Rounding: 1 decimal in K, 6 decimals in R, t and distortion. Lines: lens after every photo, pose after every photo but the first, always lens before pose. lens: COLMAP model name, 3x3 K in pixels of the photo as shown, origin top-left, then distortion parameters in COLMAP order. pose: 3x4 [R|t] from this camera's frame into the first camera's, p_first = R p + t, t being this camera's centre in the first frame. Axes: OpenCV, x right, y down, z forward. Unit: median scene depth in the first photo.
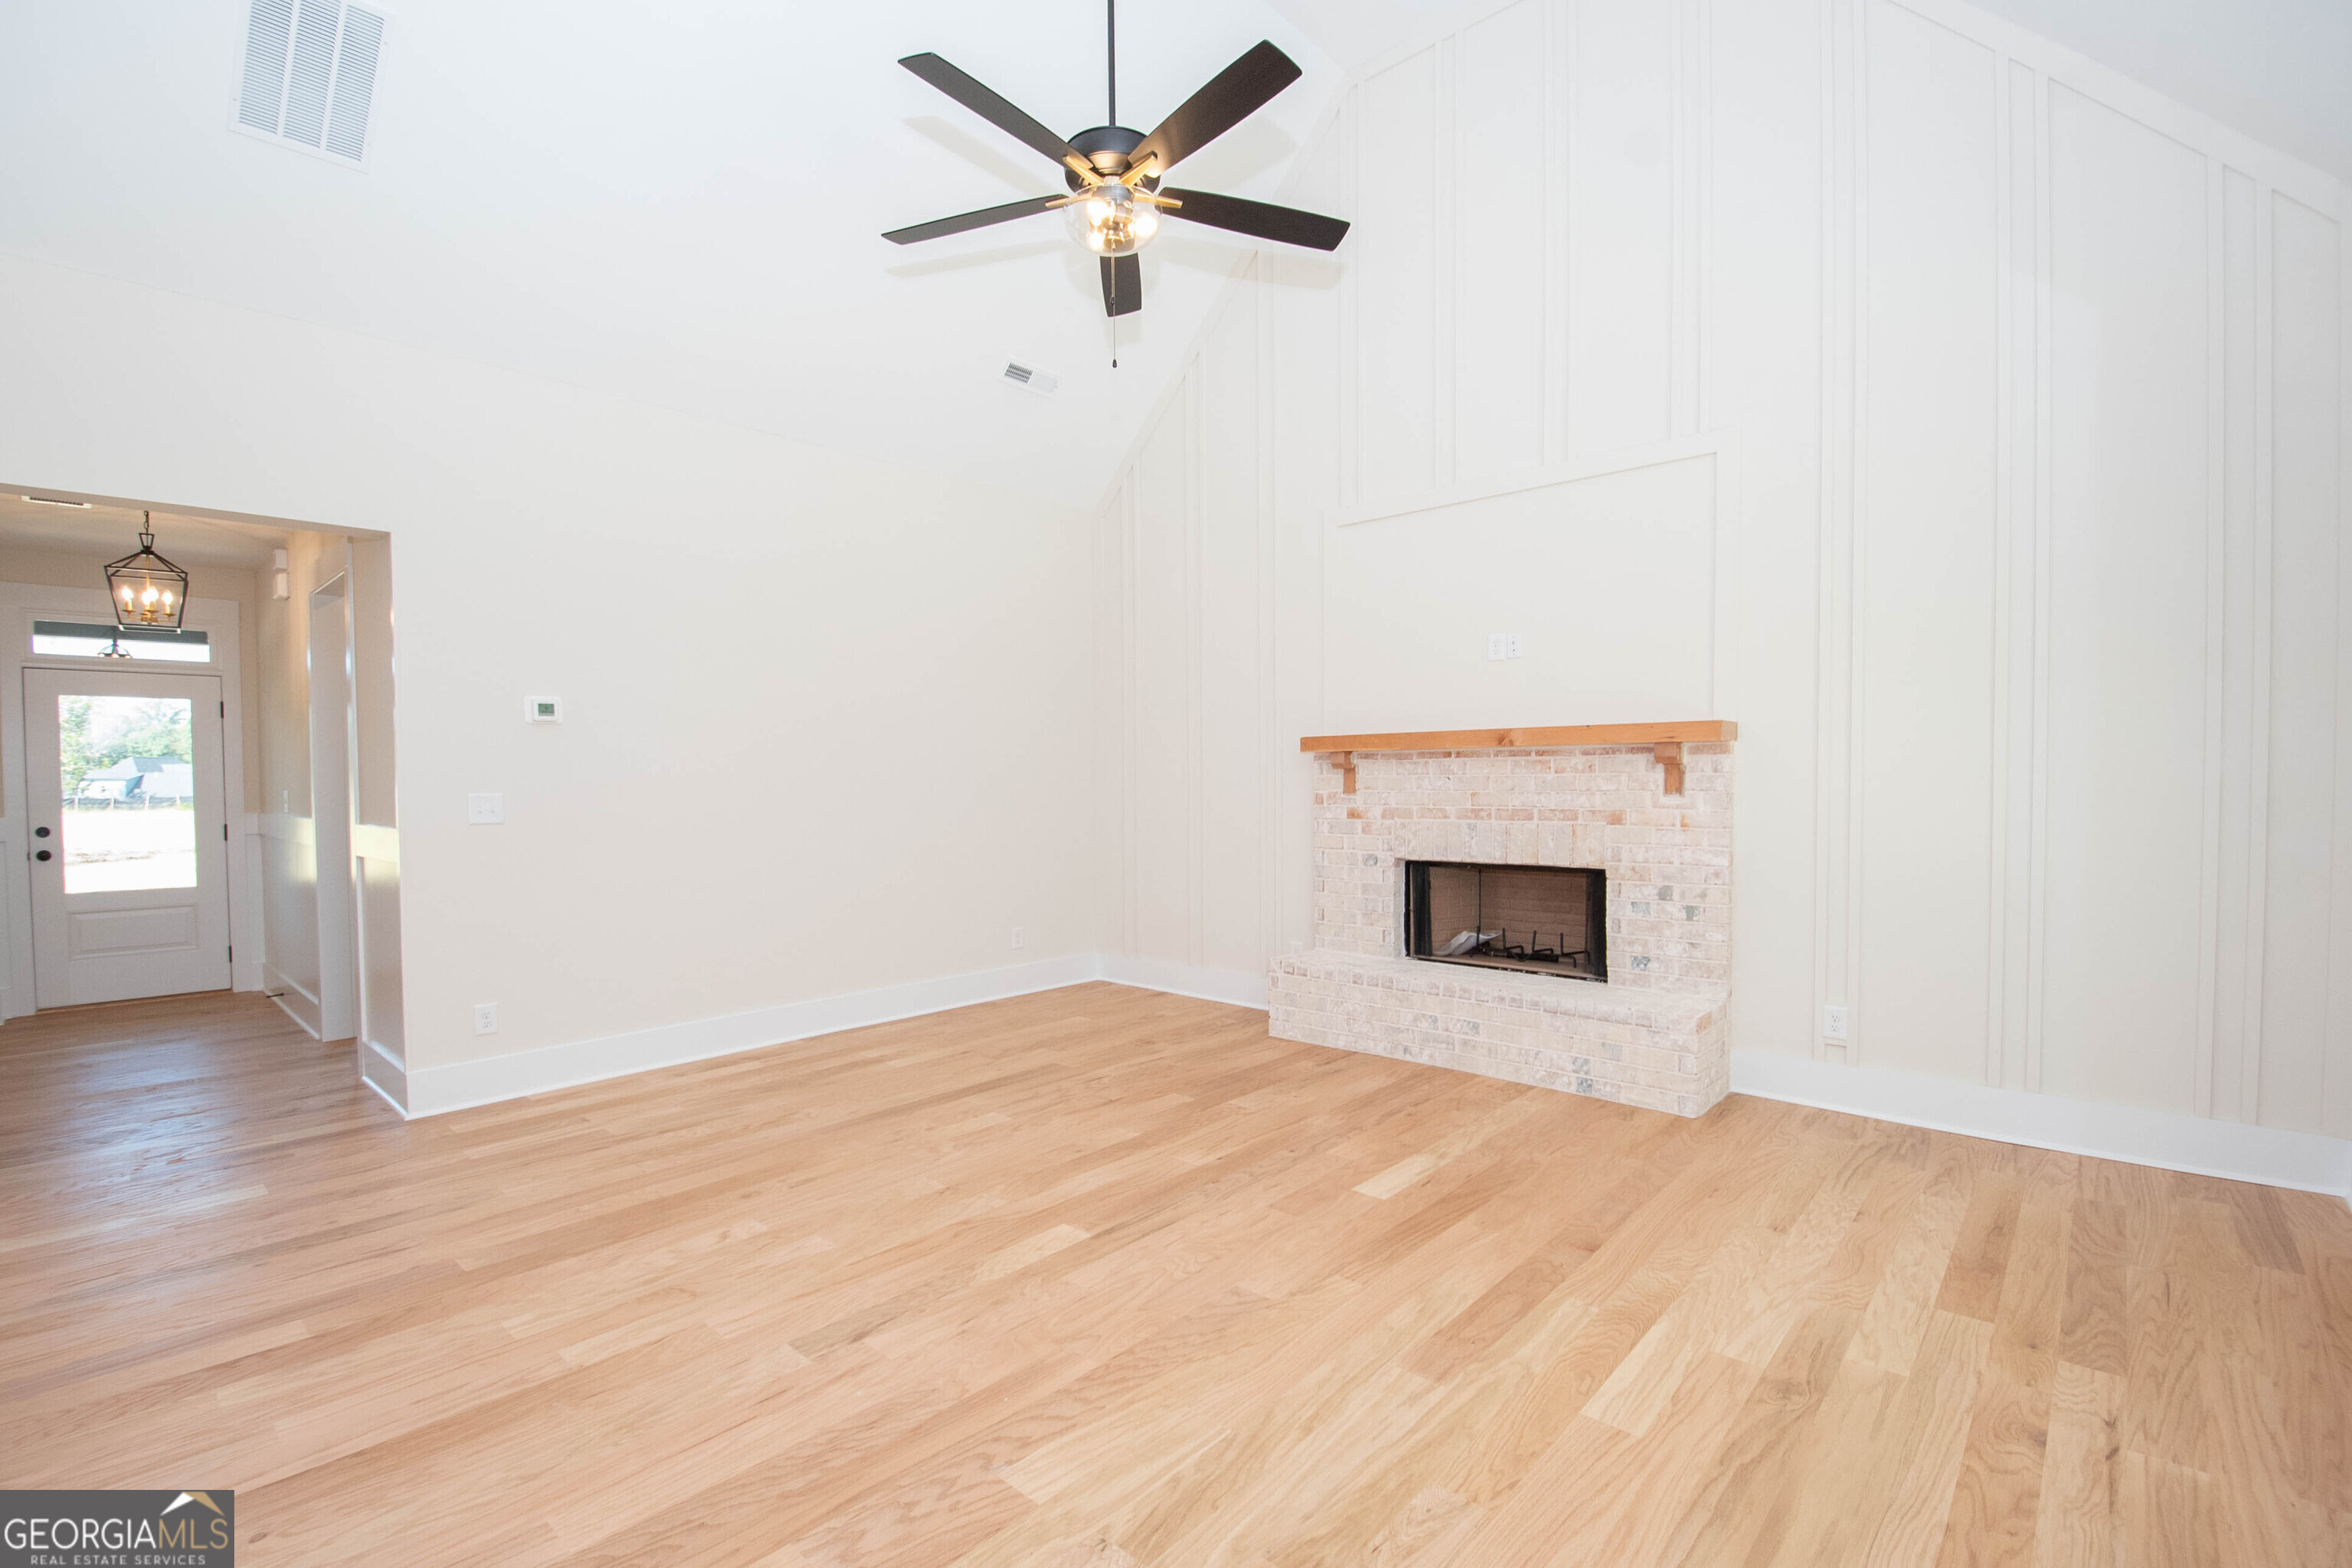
lens RADIAL K [[1035.9, 0, 1191.3], [0, 1035.9, 805.2], [0, 0, 1]] dist [-0.000779, -0.012598]
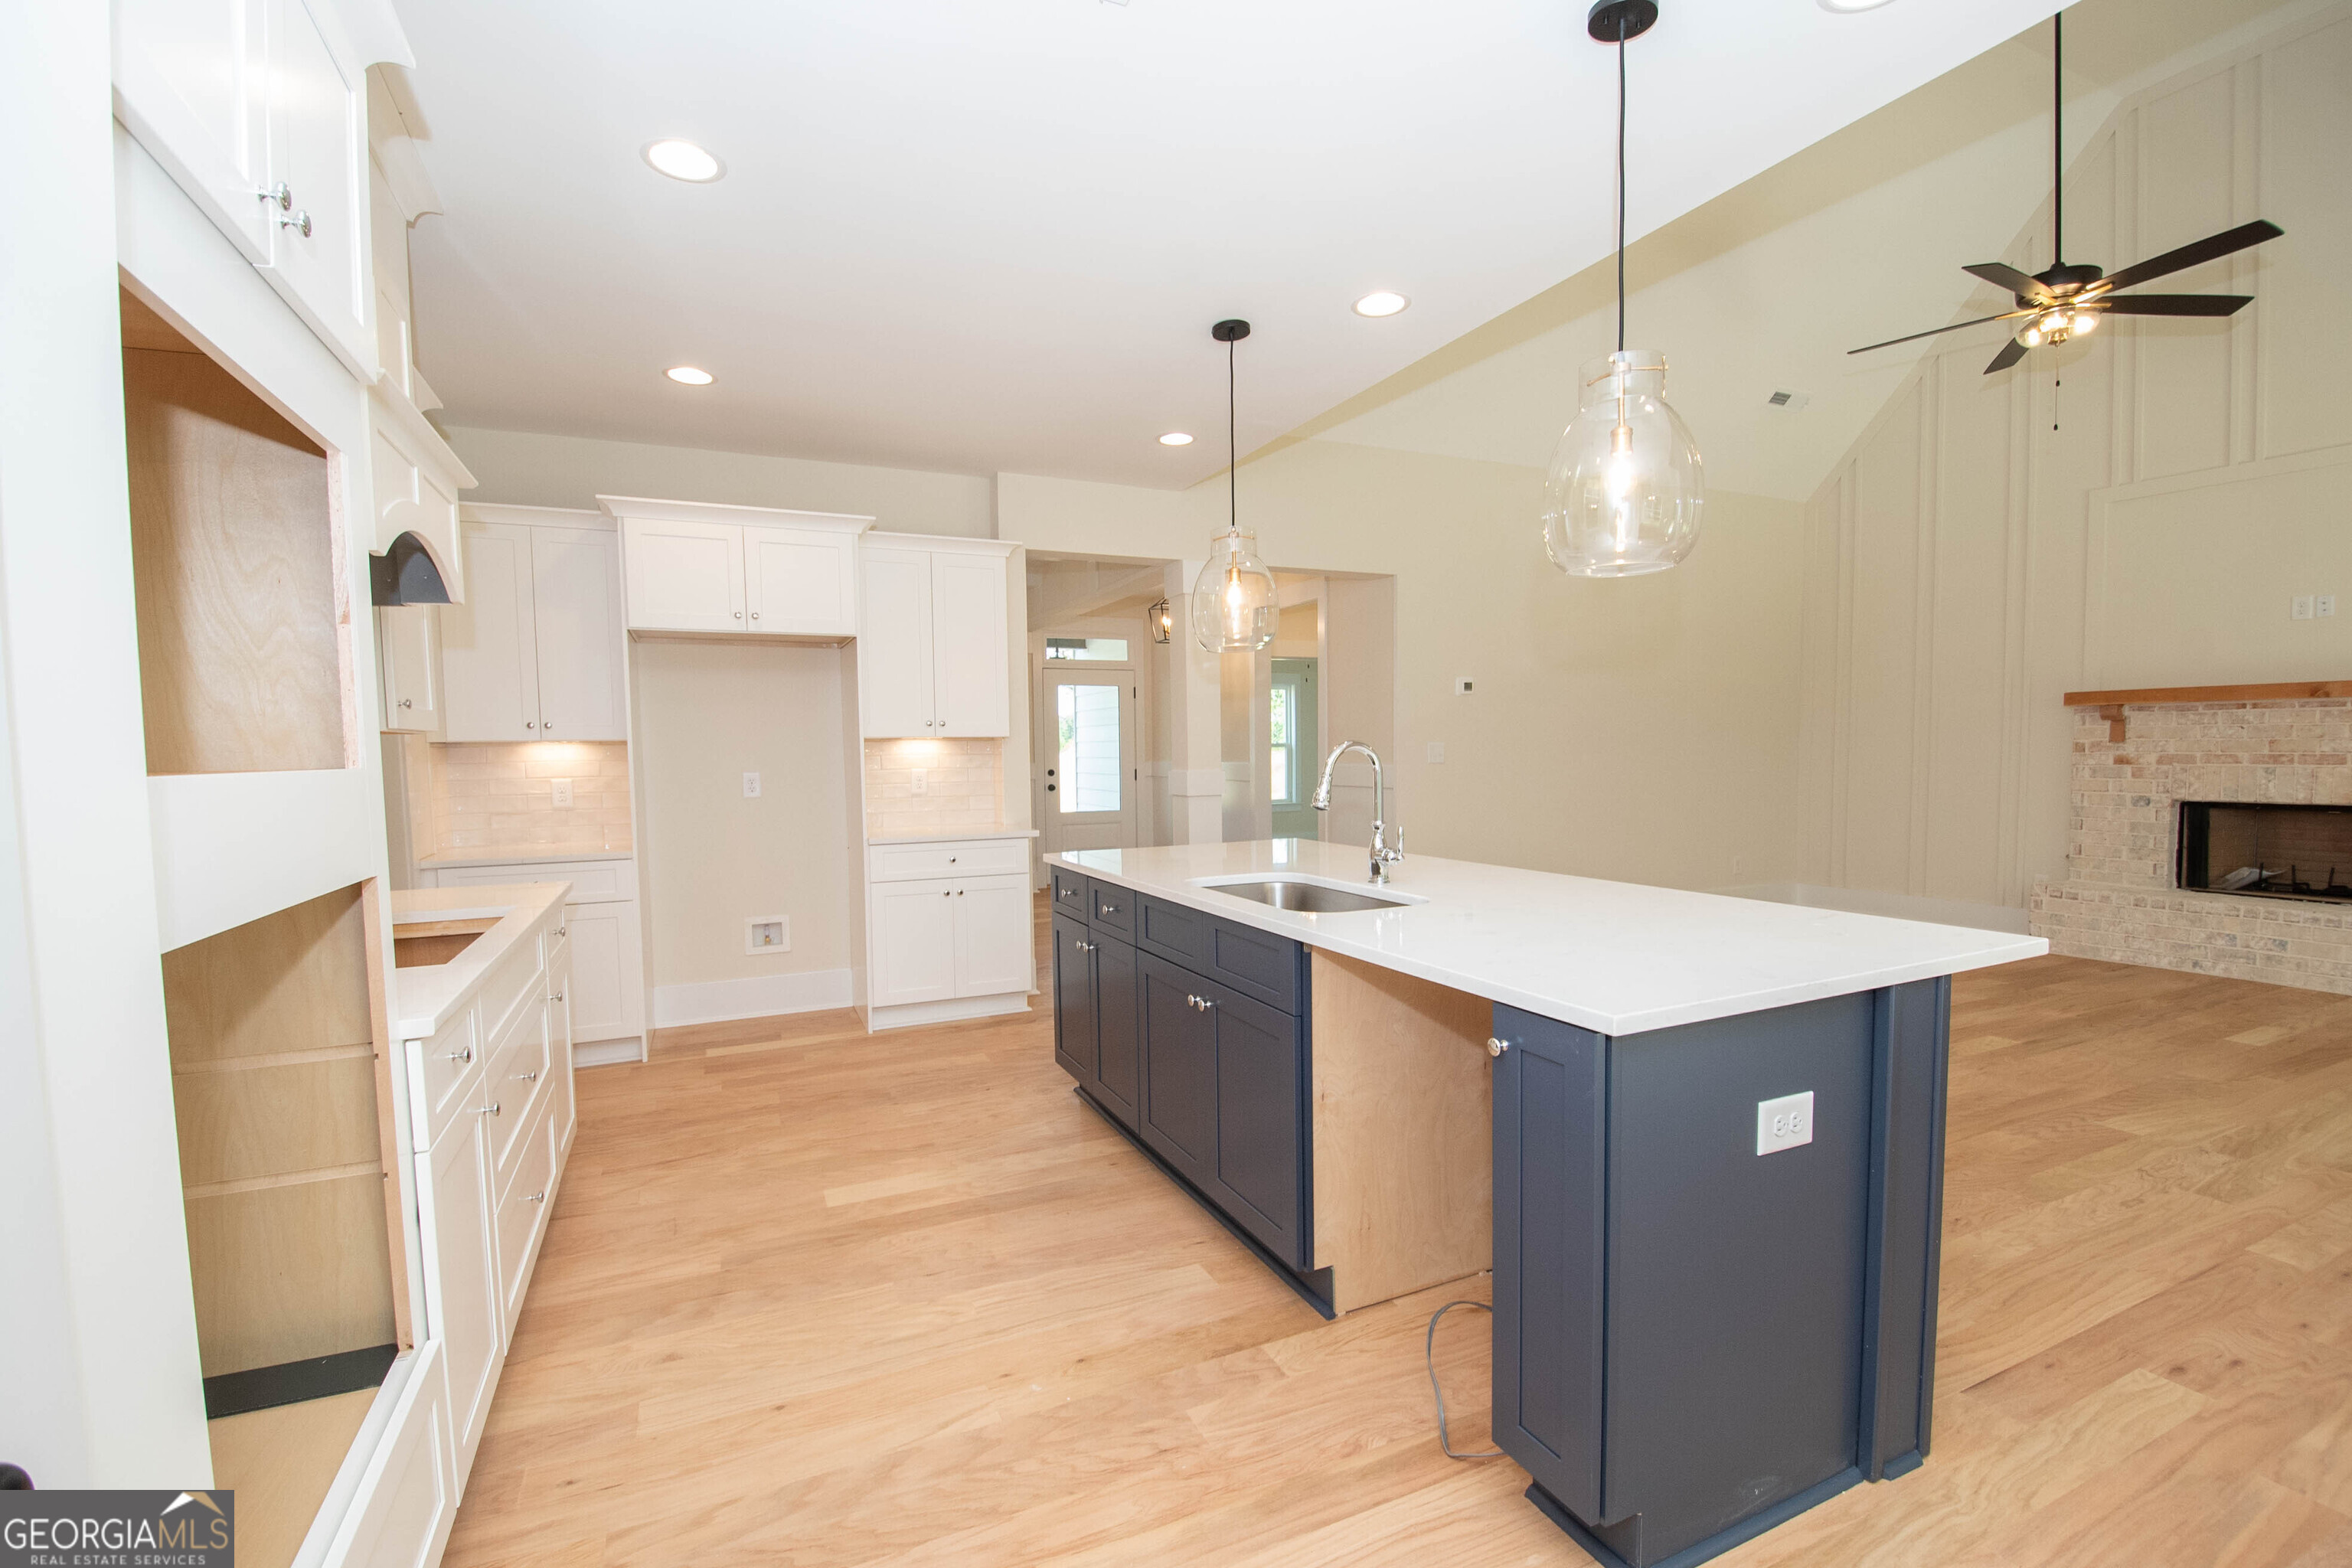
lens RADIAL K [[1035.9, 0, 1200.9], [0, 1035.9, 804.7], [0, 0, 1]] dist [-0.000779, -0.012598]
pose [[0.920831, 0.016834, -0.389599, -0.376997], [-0.004069, 0.999428, 0.033565, 0.026787], [0.389941, -0.029323, 0.920373, -0.476716]]
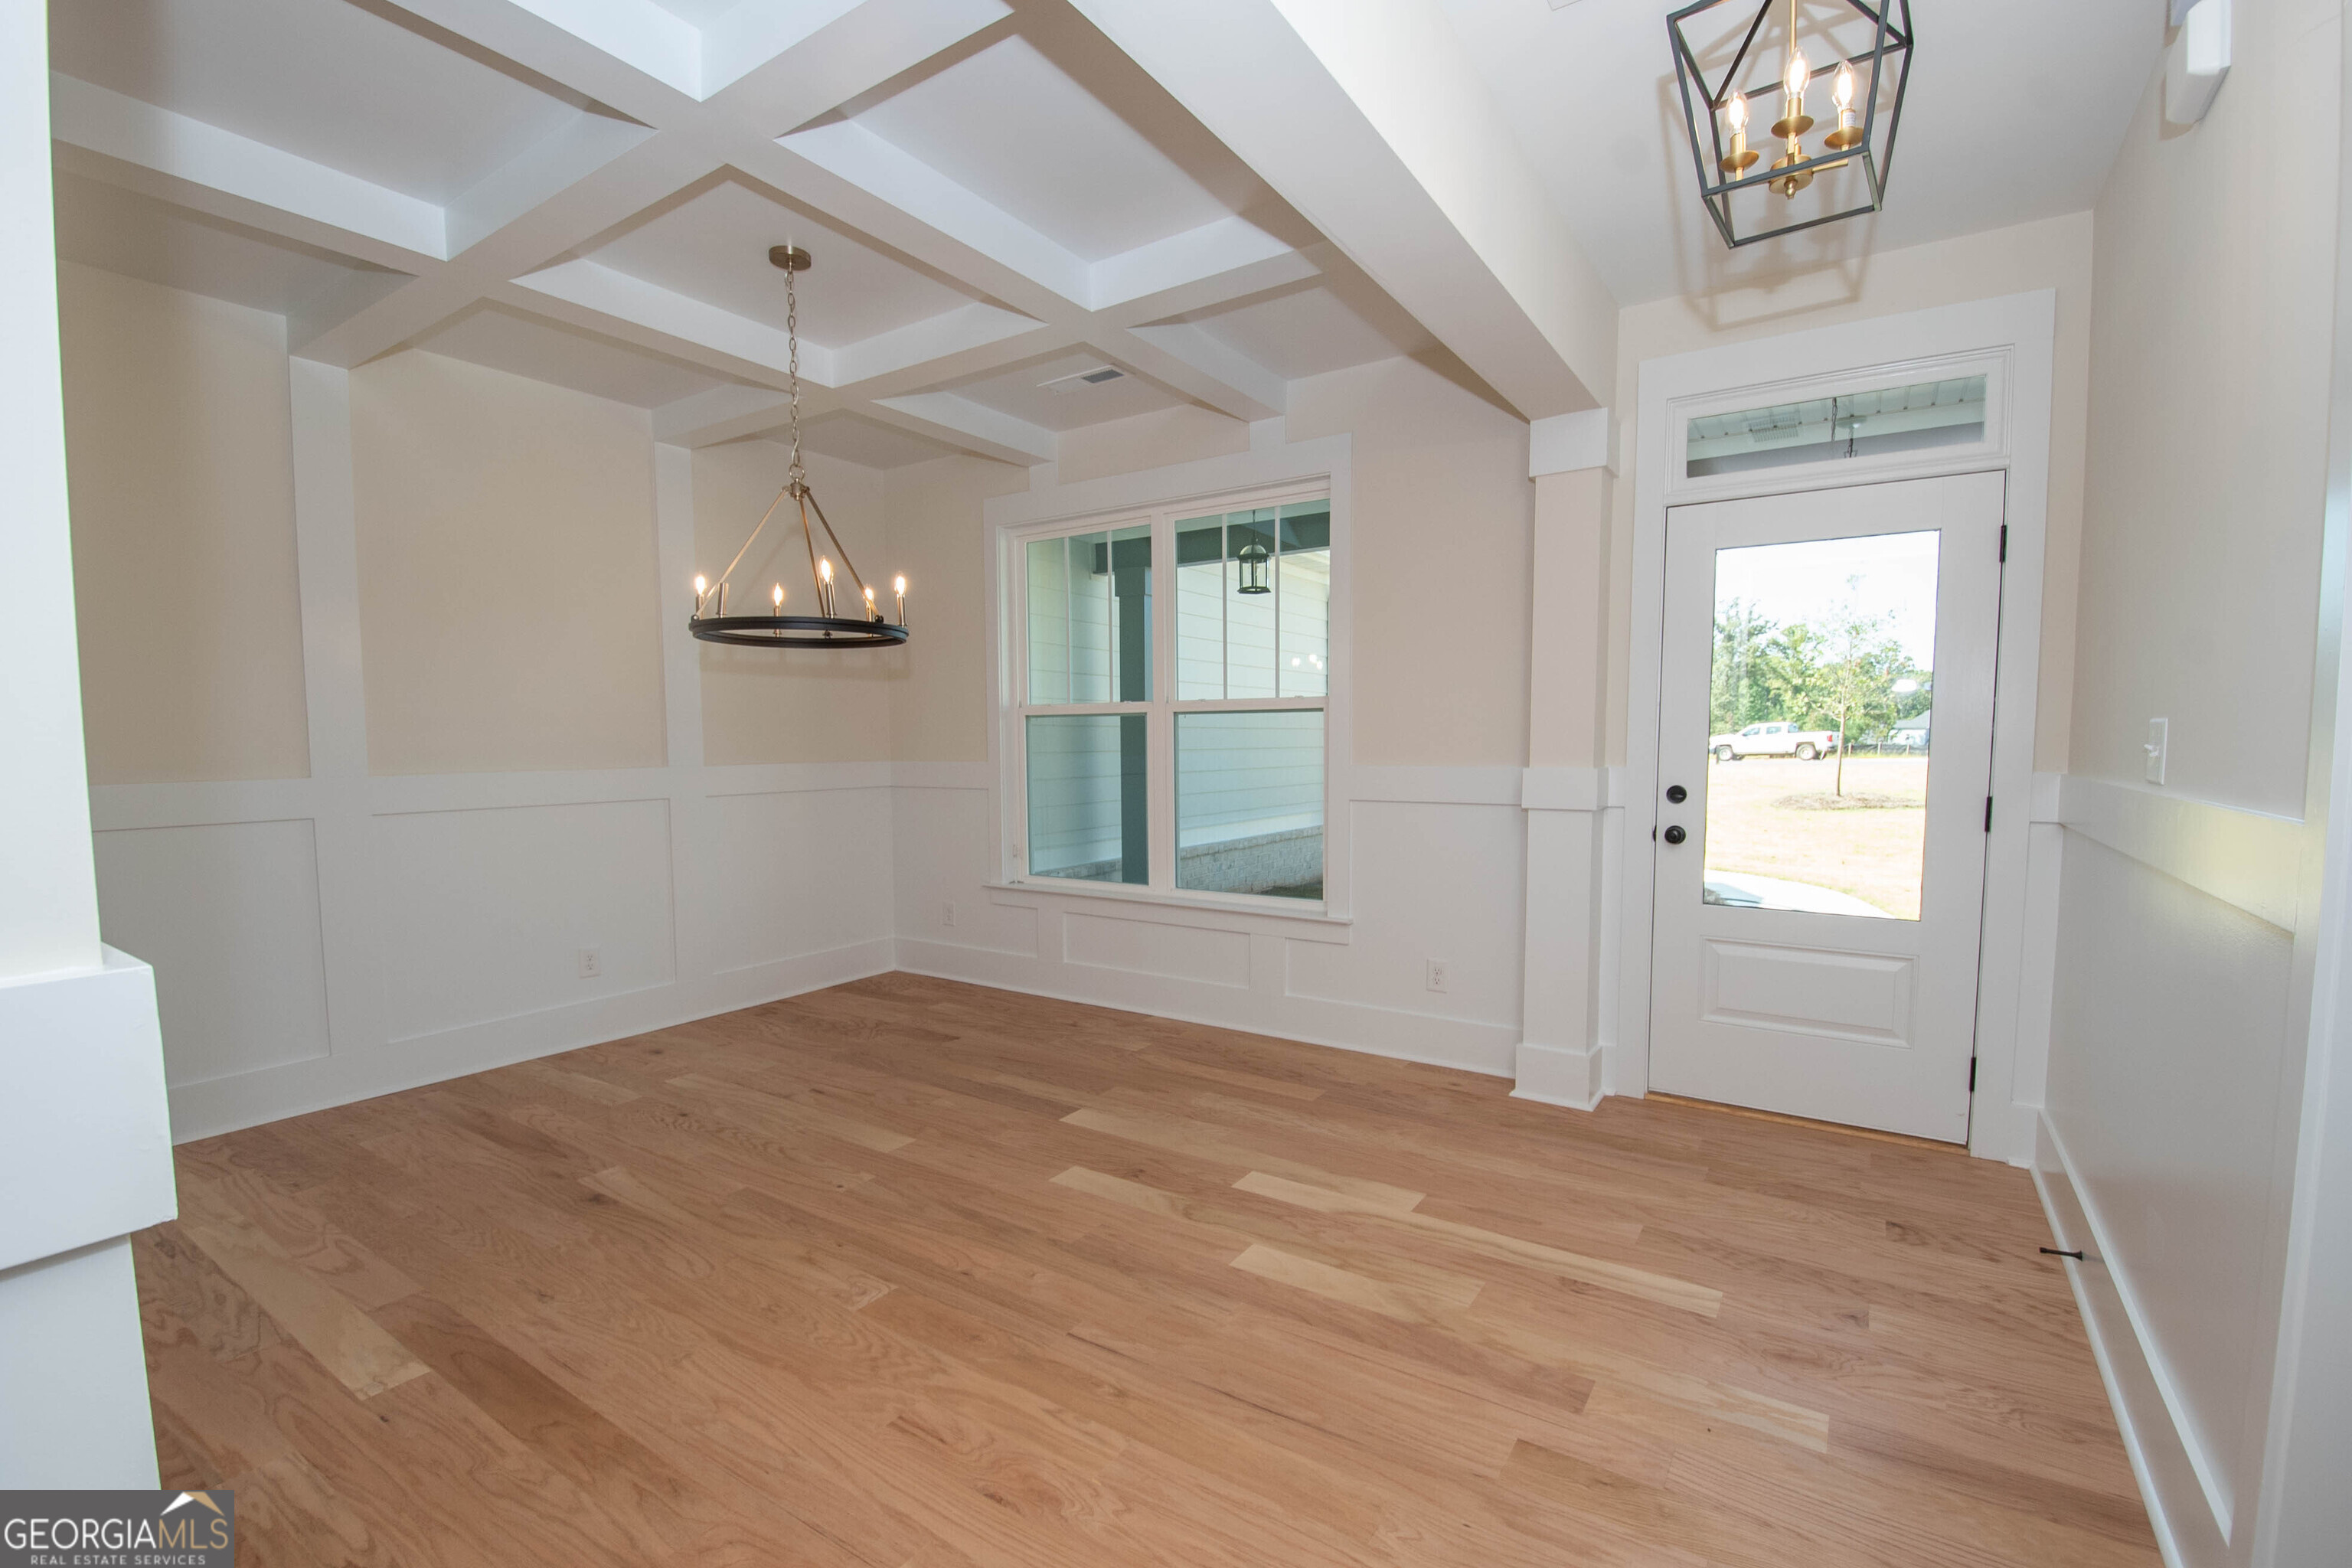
lens RADIAL K [[1035.9, 0, 1170.3], [0, 1035.9, 792.9], [0, 0, 1]] dist [-0.000779, -0.012598]
pose [[0.132049, 0.060607, -0.989389, -0.735730], [-0.023345, 0.998042, 0.058021, -0.002889], [0.990968, 0.015436, 0.133205, 0.797139]]
